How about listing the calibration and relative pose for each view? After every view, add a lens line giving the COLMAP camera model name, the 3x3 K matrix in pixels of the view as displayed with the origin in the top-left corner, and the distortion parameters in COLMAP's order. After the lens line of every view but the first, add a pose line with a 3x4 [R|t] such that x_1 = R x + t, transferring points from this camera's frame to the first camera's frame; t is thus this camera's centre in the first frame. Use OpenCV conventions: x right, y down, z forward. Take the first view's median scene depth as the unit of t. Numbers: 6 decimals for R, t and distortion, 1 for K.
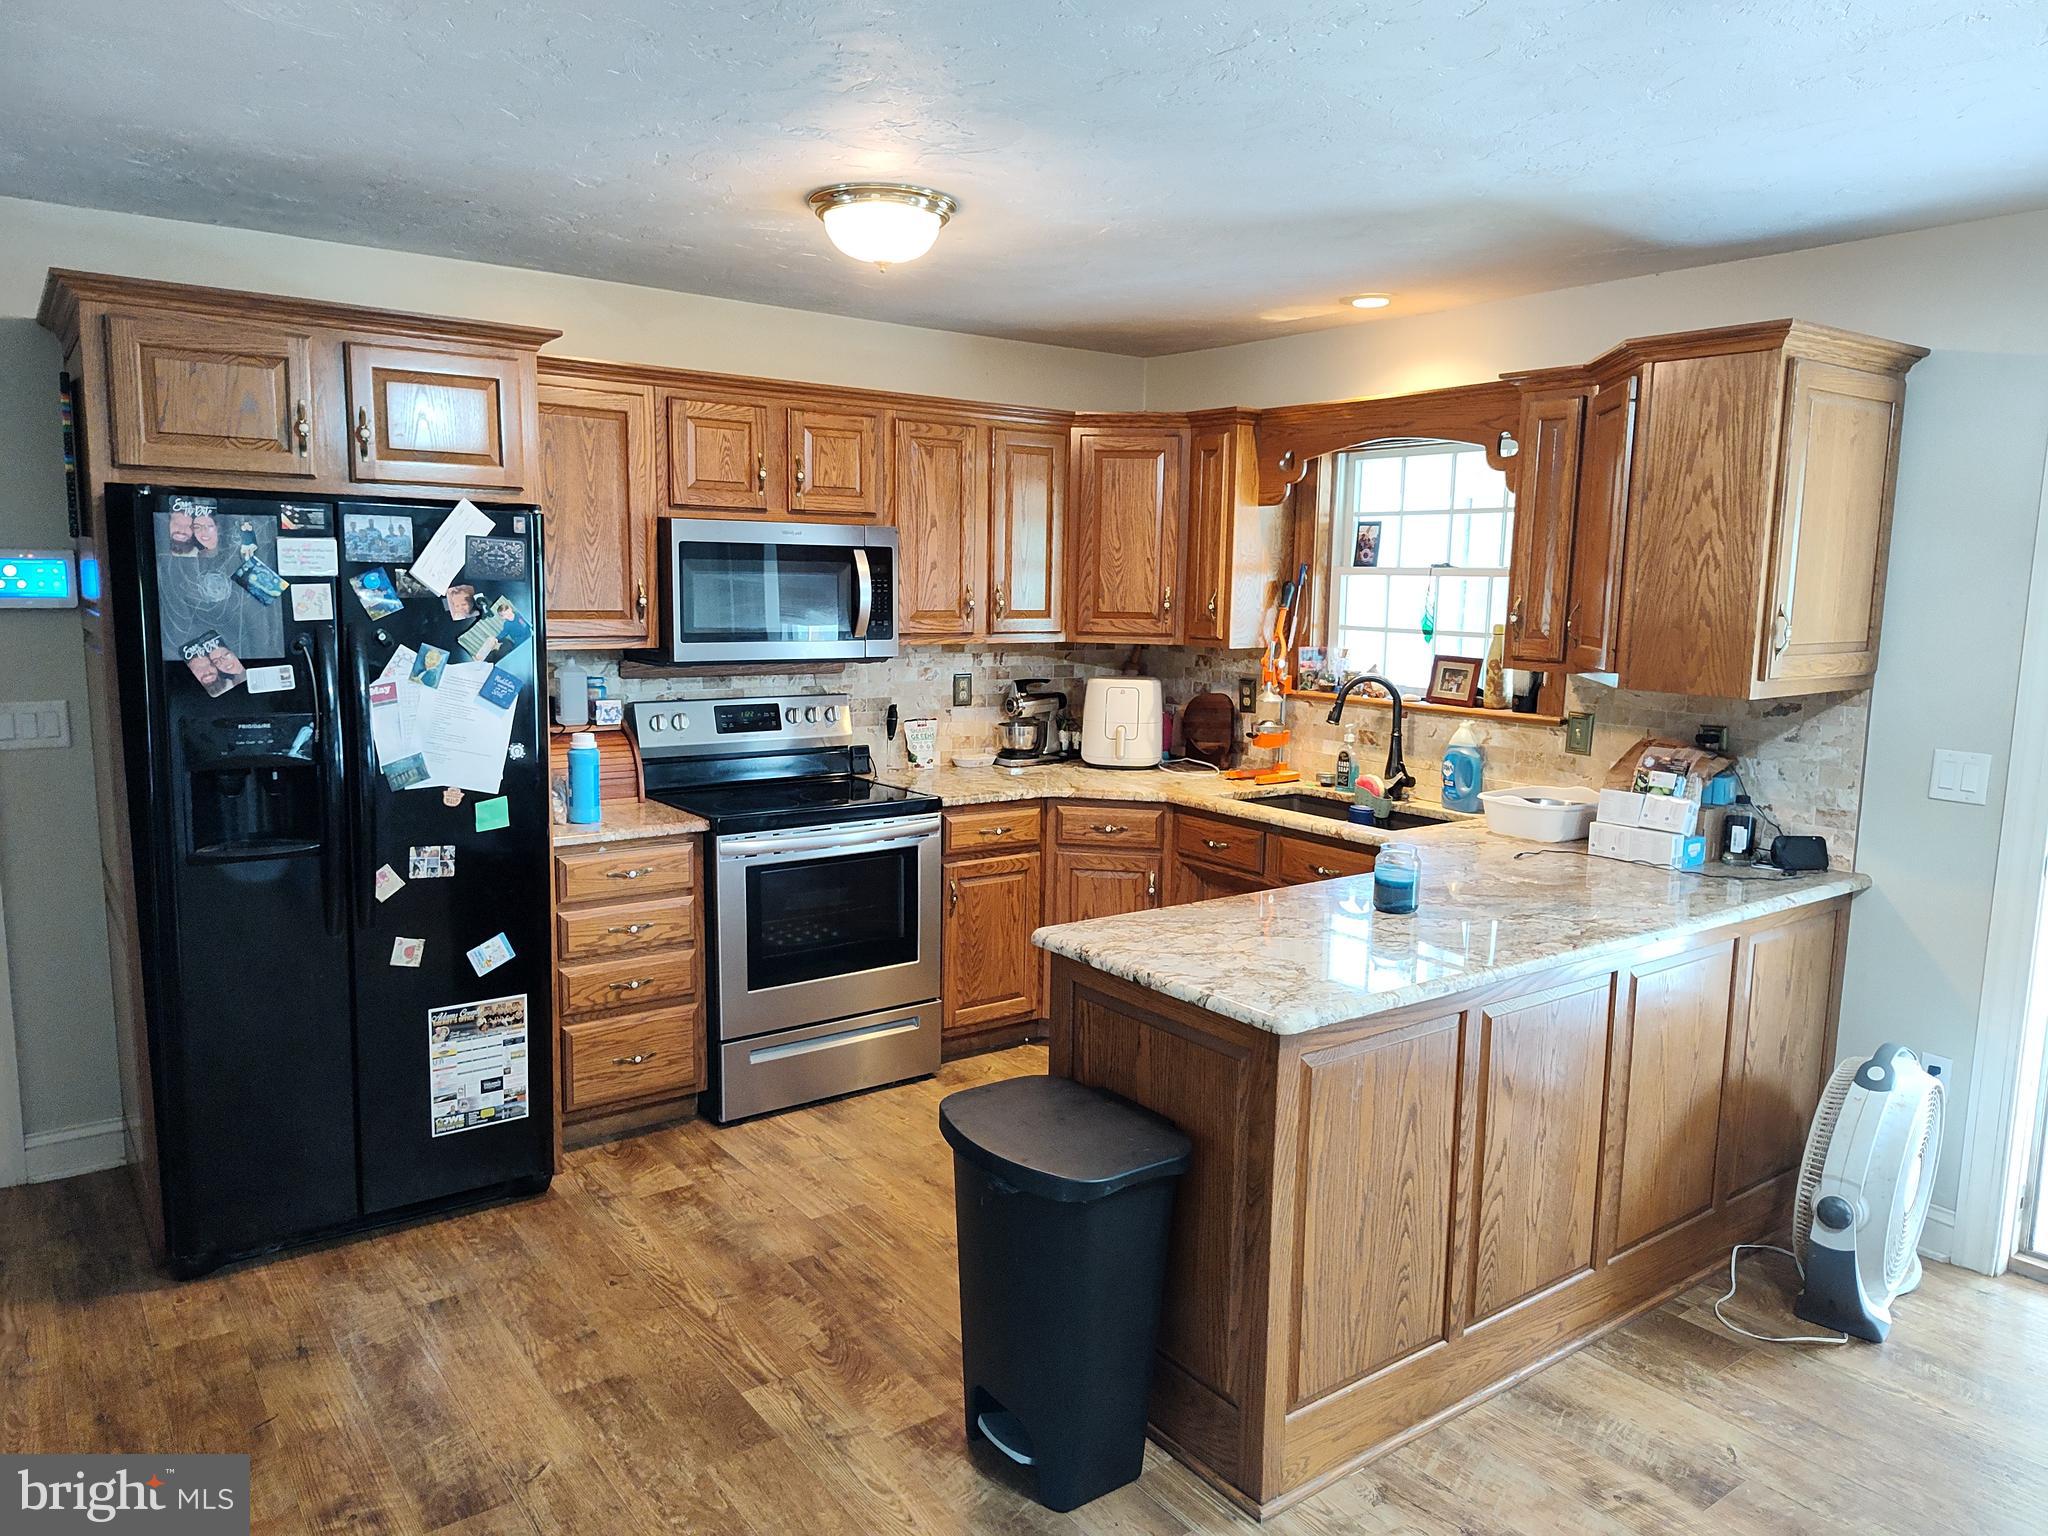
lens RADIAL K [[1402.3, 0, 1024.0], [0, 1402.3, 768.0], [0, 0, 1]] dist [0.039496, -0.027494]
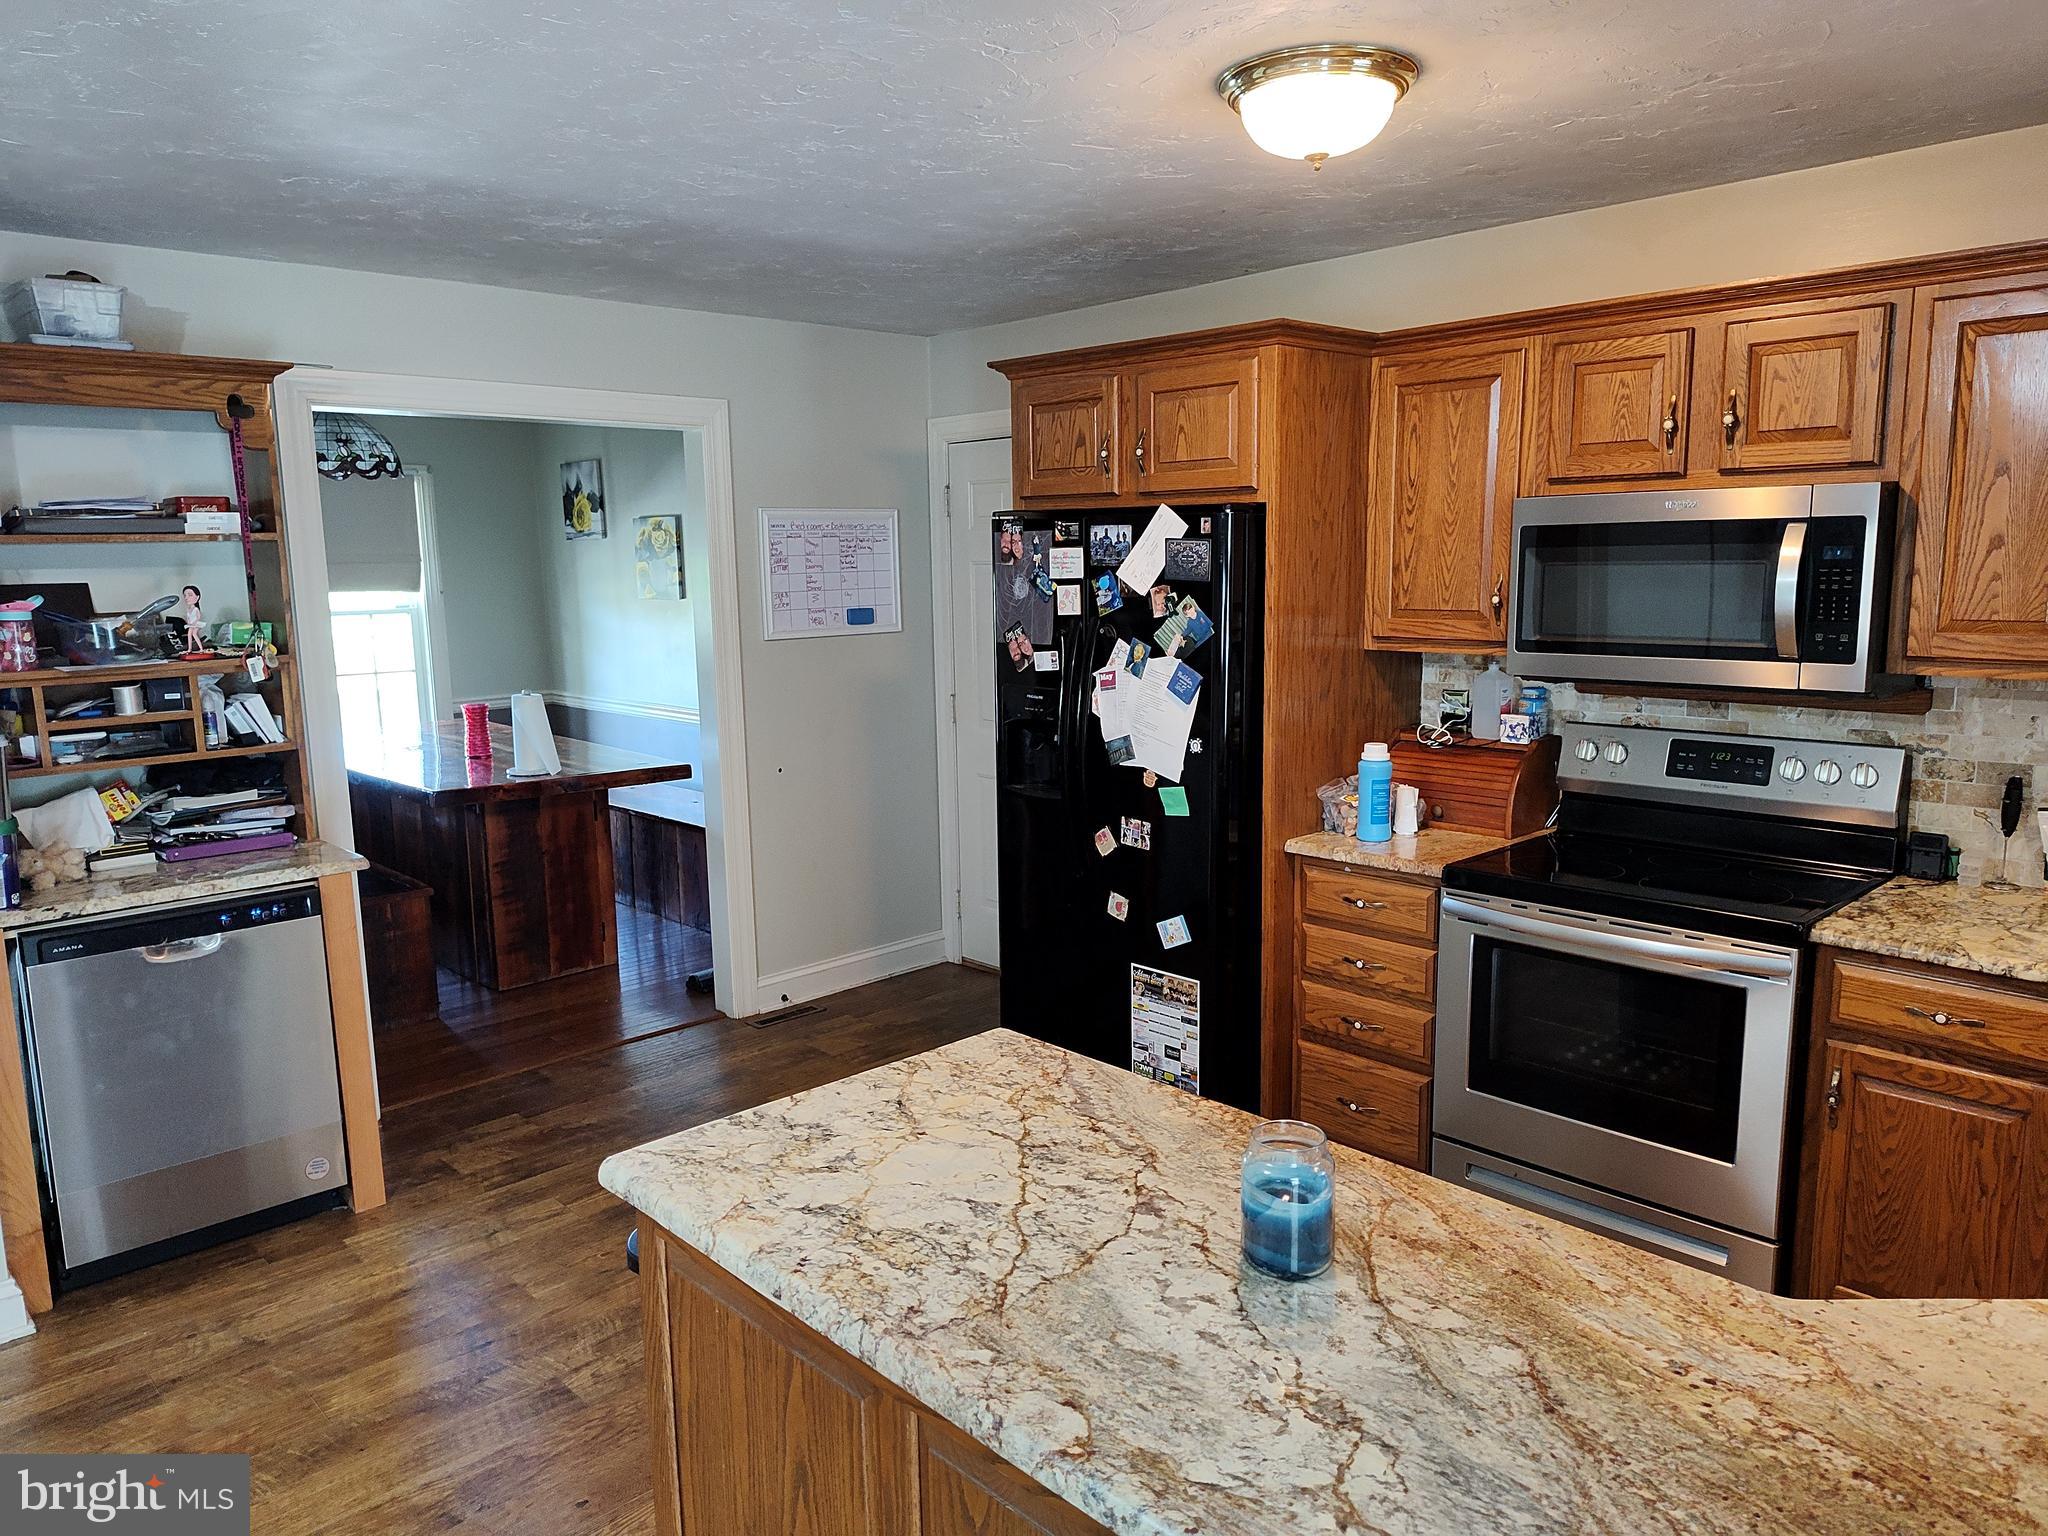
lens RADIAL K [[1402.3, 0, 1024.0], [0, 1402.3, 768.0], [0, 0, 1]] dist [0.039496, -0.027494]
pose [[0.125982, 0.134392, -0.982887, 0.652933], [-0.116457, 0.985934, 0.119882, -0.107062], [0.985173, 0.099362, 0.139861, 0.752513]]
